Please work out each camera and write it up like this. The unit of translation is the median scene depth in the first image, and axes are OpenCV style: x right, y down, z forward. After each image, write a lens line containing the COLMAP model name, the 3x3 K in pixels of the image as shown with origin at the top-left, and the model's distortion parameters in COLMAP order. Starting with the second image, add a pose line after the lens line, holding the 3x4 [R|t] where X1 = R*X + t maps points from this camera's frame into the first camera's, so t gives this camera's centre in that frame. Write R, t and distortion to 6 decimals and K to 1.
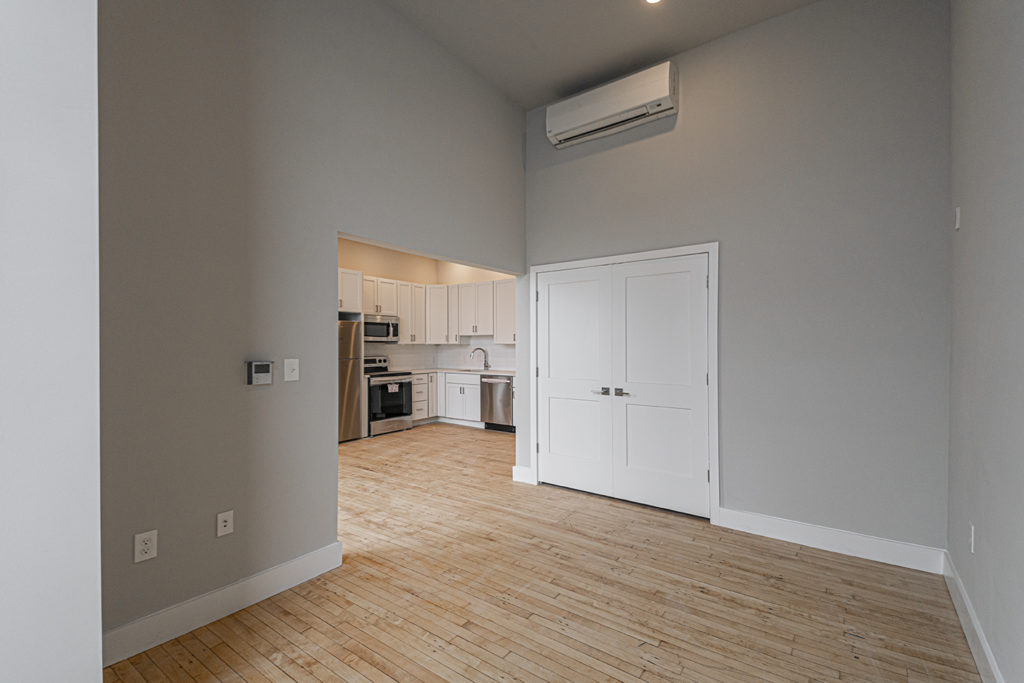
lens RADIAL K [[439.7, 0, 557.9], [0, 439.7, 344.1], [0, 0, 1]] dist [0.001278, -0.008501]
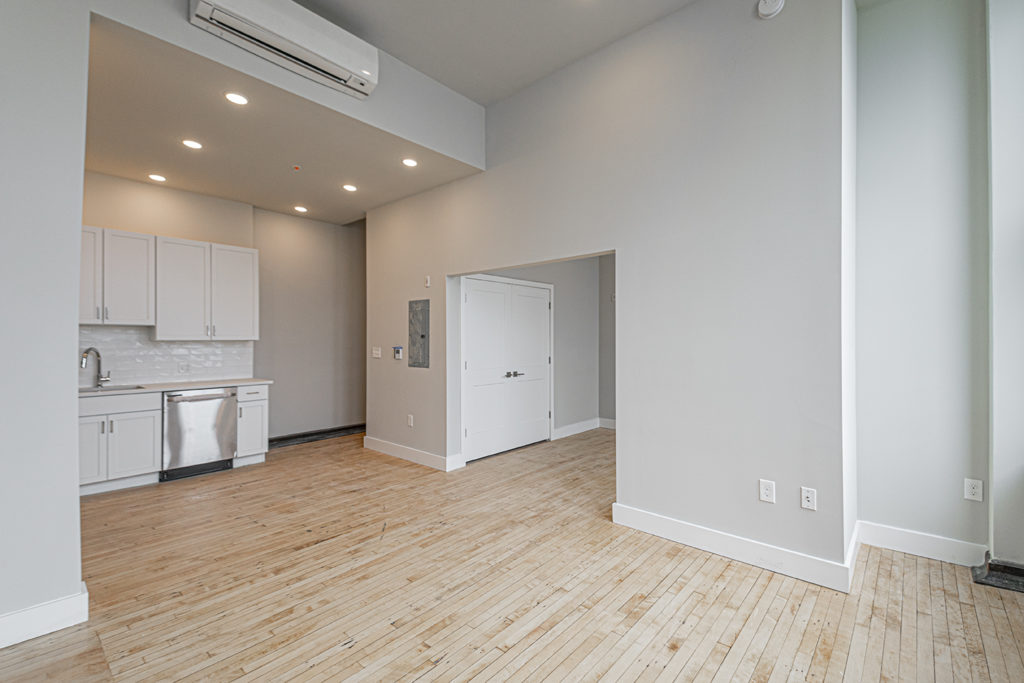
lens RADIAL K [[468.7, 0, 497.2], [0, 468.7, 340.0], [0, 0, 1]] dist [0.002737, -0.000597]
pose [[0.152228, -0.016356, 0.988210, -0.806105], [-0.003246, 0.999849, 0.017048, -0.015235], [-0.988340, -0.005803, 0.152152, 0.488996]]
